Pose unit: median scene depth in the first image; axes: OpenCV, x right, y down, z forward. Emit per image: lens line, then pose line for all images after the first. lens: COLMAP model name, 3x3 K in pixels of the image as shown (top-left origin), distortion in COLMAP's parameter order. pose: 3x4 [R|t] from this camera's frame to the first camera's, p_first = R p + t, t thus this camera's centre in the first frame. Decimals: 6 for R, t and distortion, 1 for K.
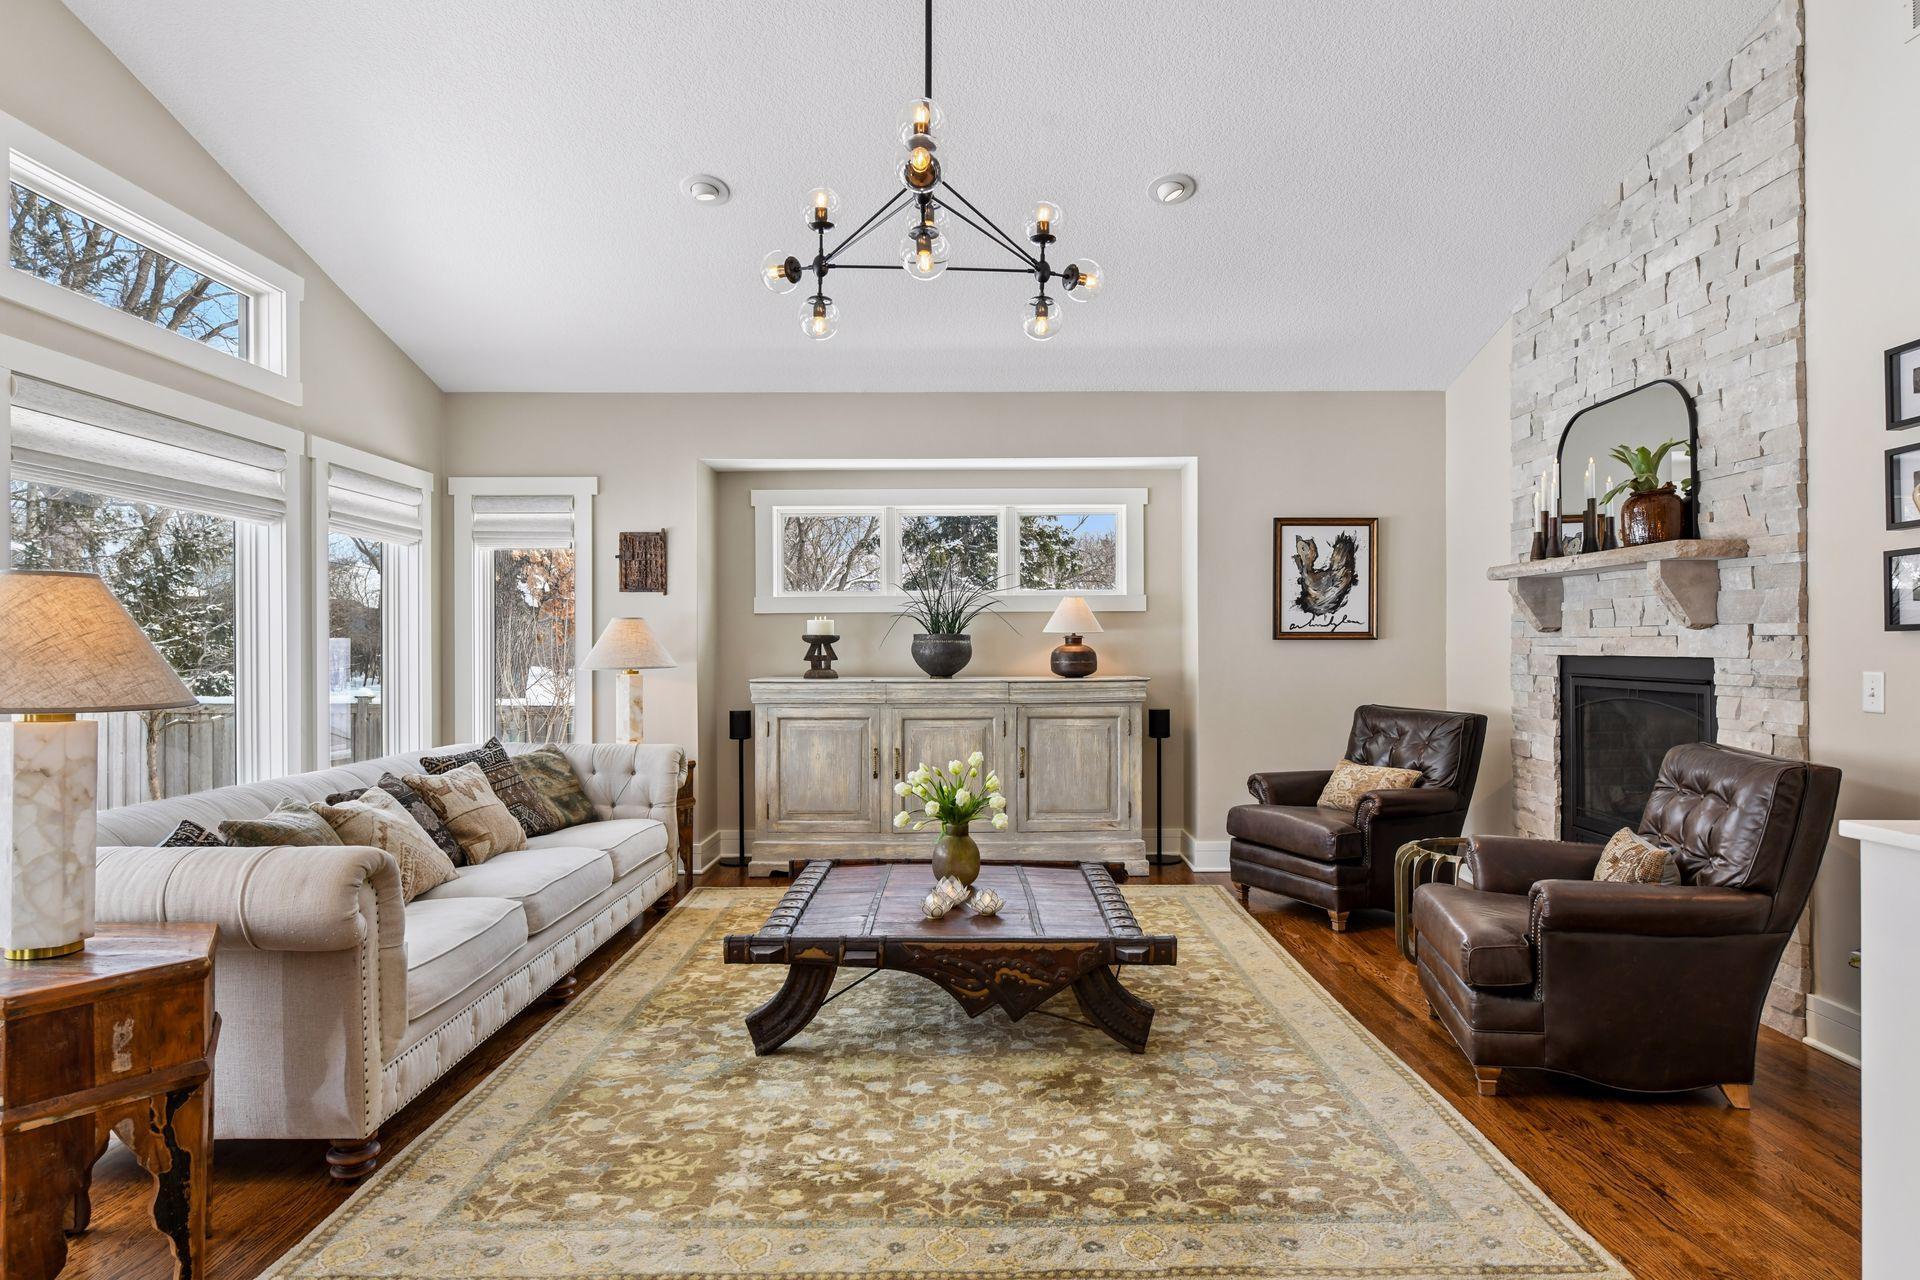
lens RADIAL K [[924.3, 0, 968.2], [0, 924.3, 639.8], [0, 0, 1]] dist [-0.023822, -0.000381]
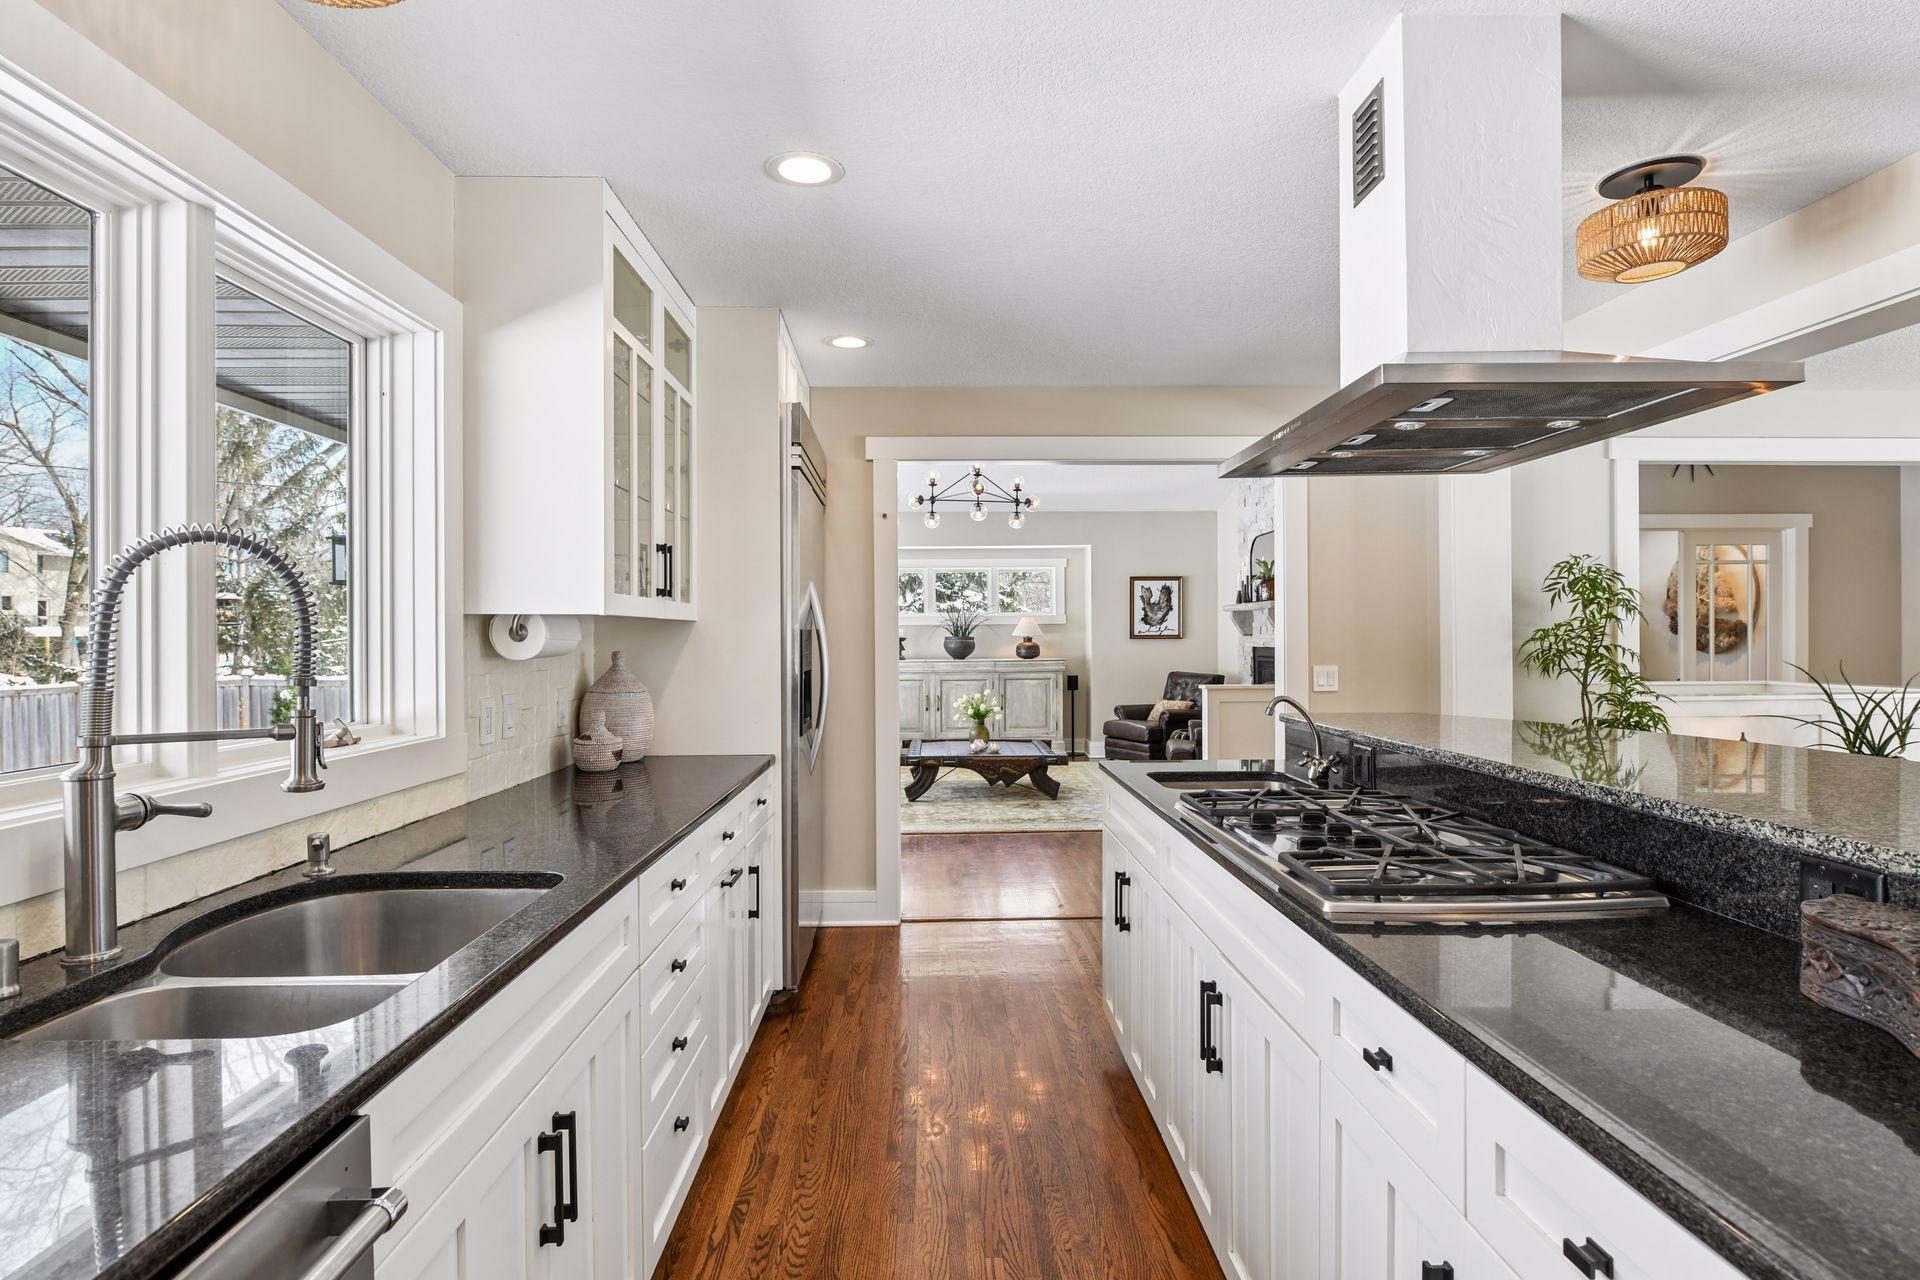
lens RADIAL K [[924.3, 0, 949.2], [0, 924.3, 636.3], [0, 0, 1]] dist [-0.023822, -0.000381]
pose [[0.999443, -0.003762, 0.033163, -0.117286], [0.003542, 0.999971, 0.006669, -0.020311], [-0.033187, -0.006548, 0.999428, -0.950617]]
